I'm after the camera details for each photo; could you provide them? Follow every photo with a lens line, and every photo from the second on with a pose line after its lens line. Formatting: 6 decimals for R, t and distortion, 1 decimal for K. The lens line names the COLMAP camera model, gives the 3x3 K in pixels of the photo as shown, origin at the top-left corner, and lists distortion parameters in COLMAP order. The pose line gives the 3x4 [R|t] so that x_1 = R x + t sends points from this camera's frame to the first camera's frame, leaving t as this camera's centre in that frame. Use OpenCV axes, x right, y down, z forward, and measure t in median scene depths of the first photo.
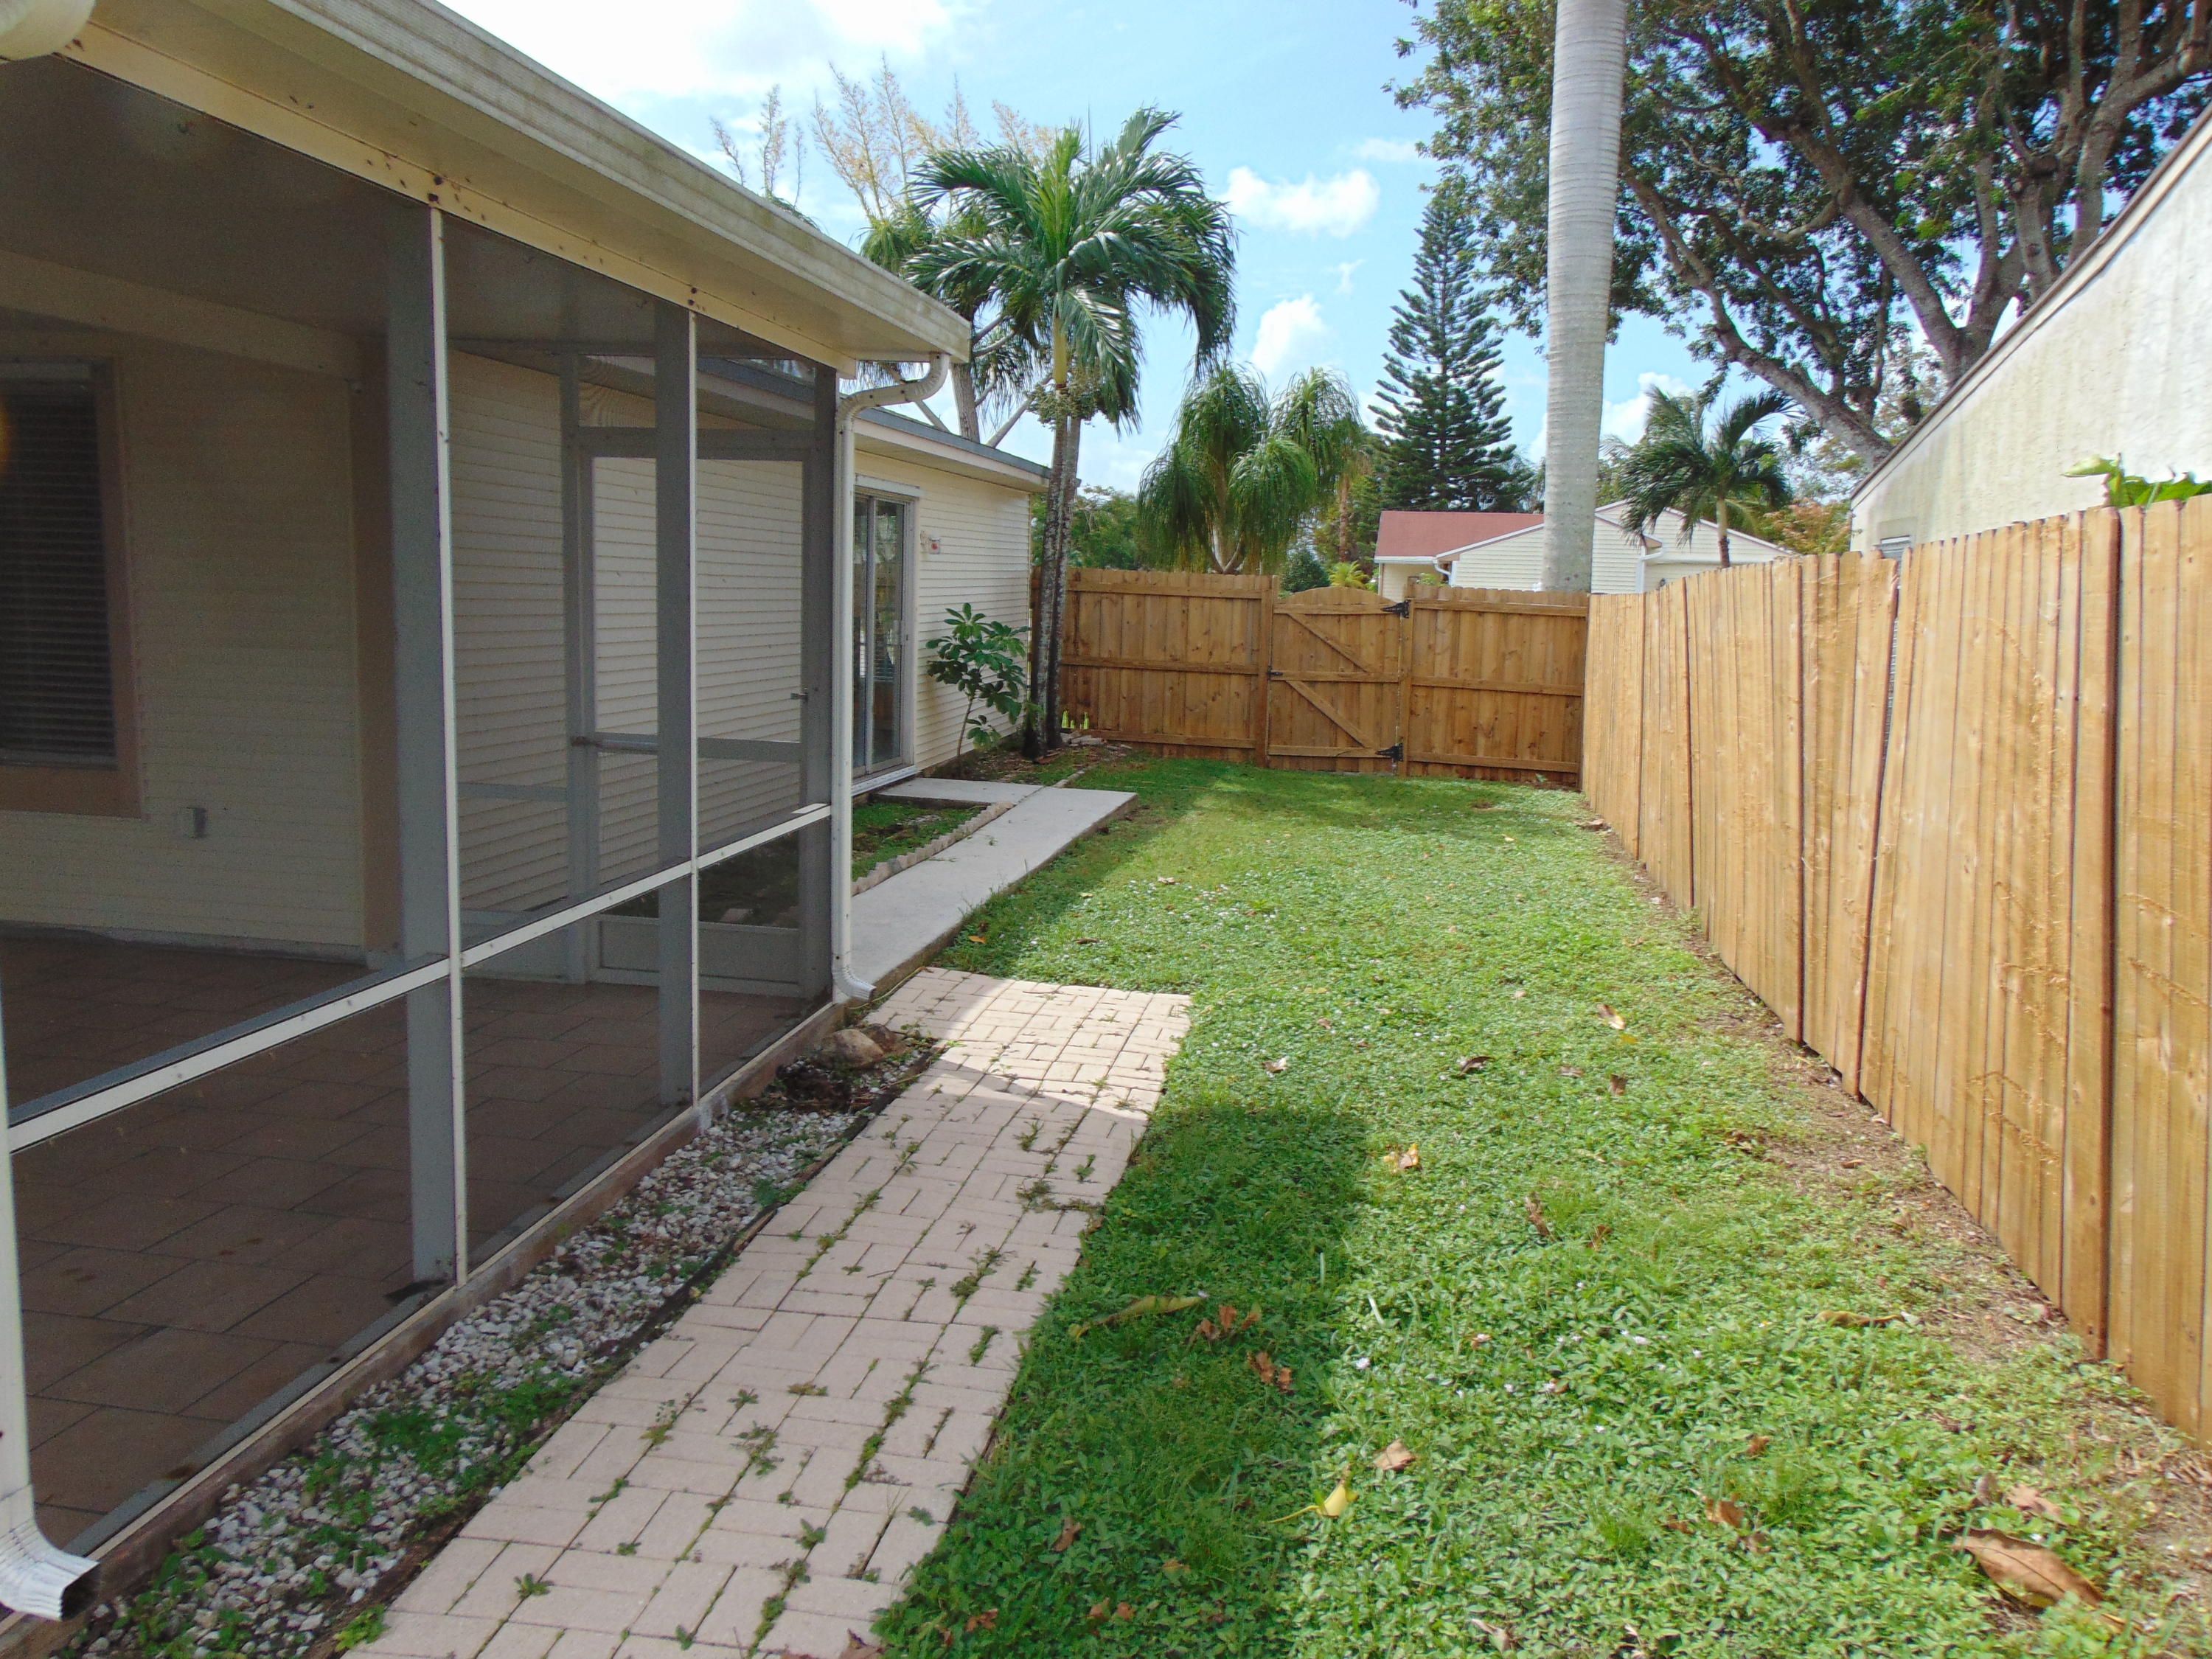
lens RADIAL K [[1653.2, 0, 1075.2], [0, 1653.2, 827.3], [0, 0, 1]] dist [-0.031711, 0.072926]
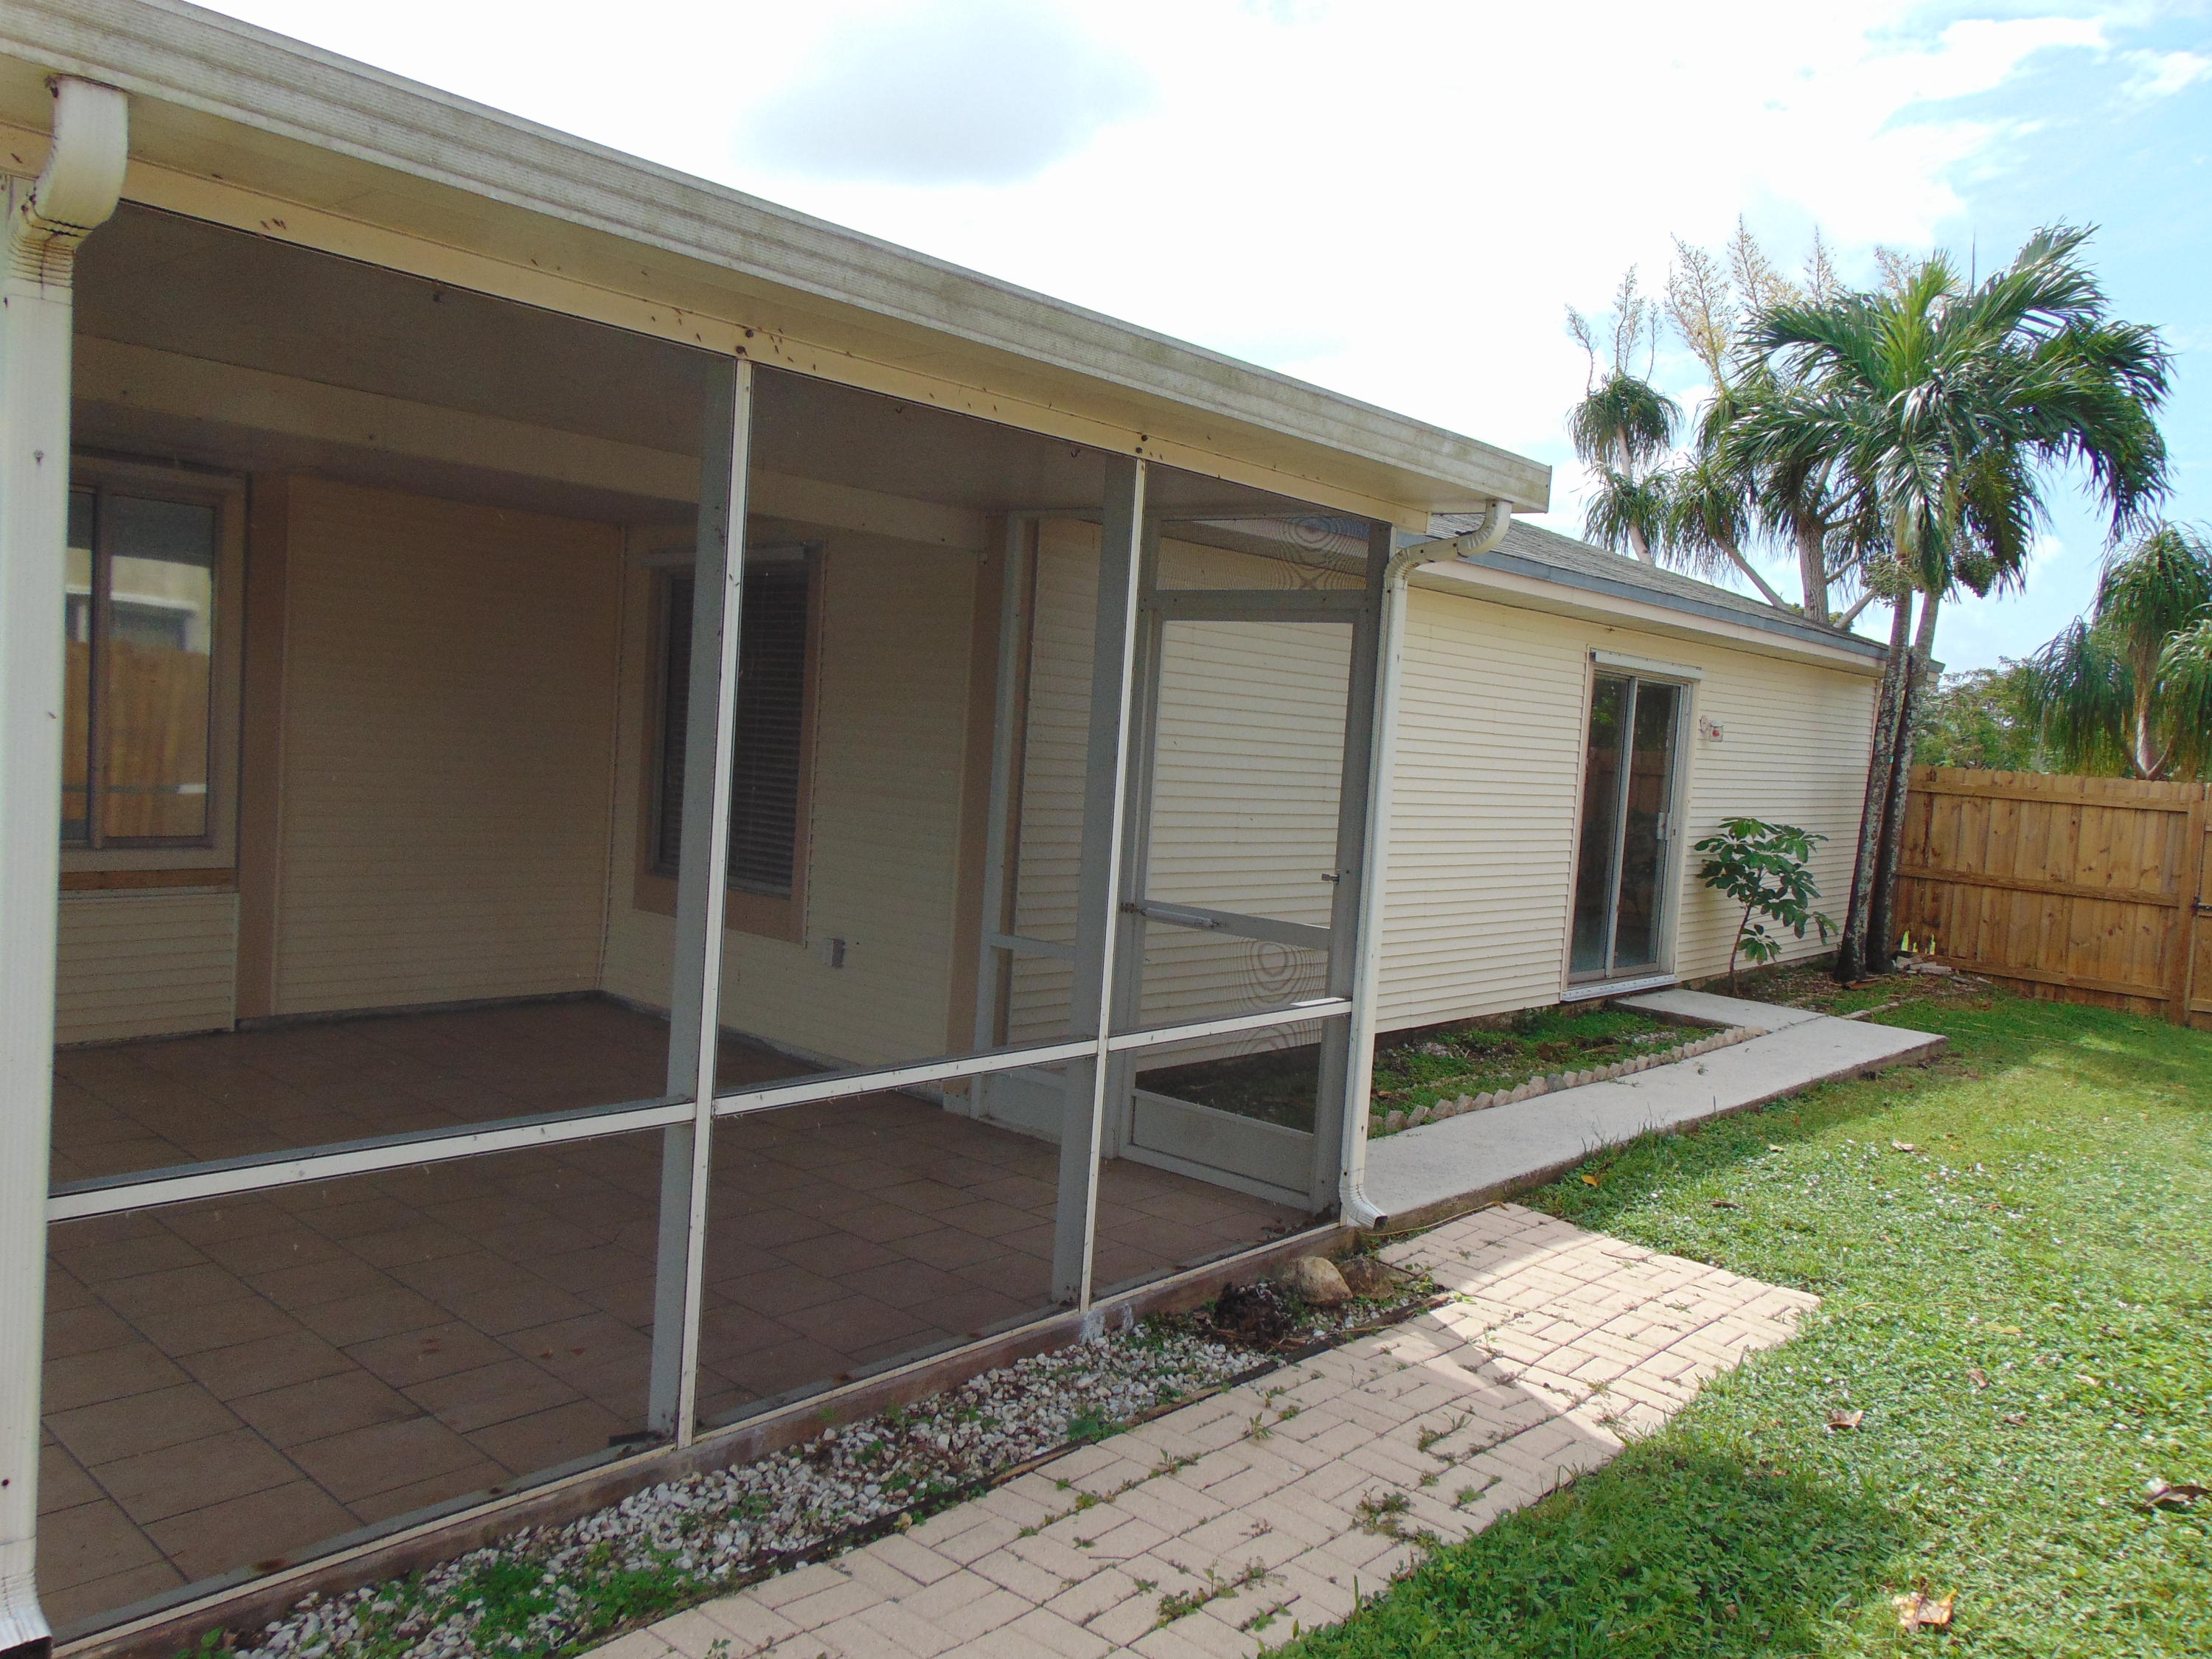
lens RADIAL K [[1653.2, 0, 1027.5], [0, 1653.2, 828.7], [0, 0, 1]] dist [-0.031711, 0.072926]
pose [[0.852177, 0.057841, -0.520047, 0.183803], [-0.114679, 0.990354, -0.077770, -0.018152], [0.510532, 0.125913, 0.850590, 0.156717]]
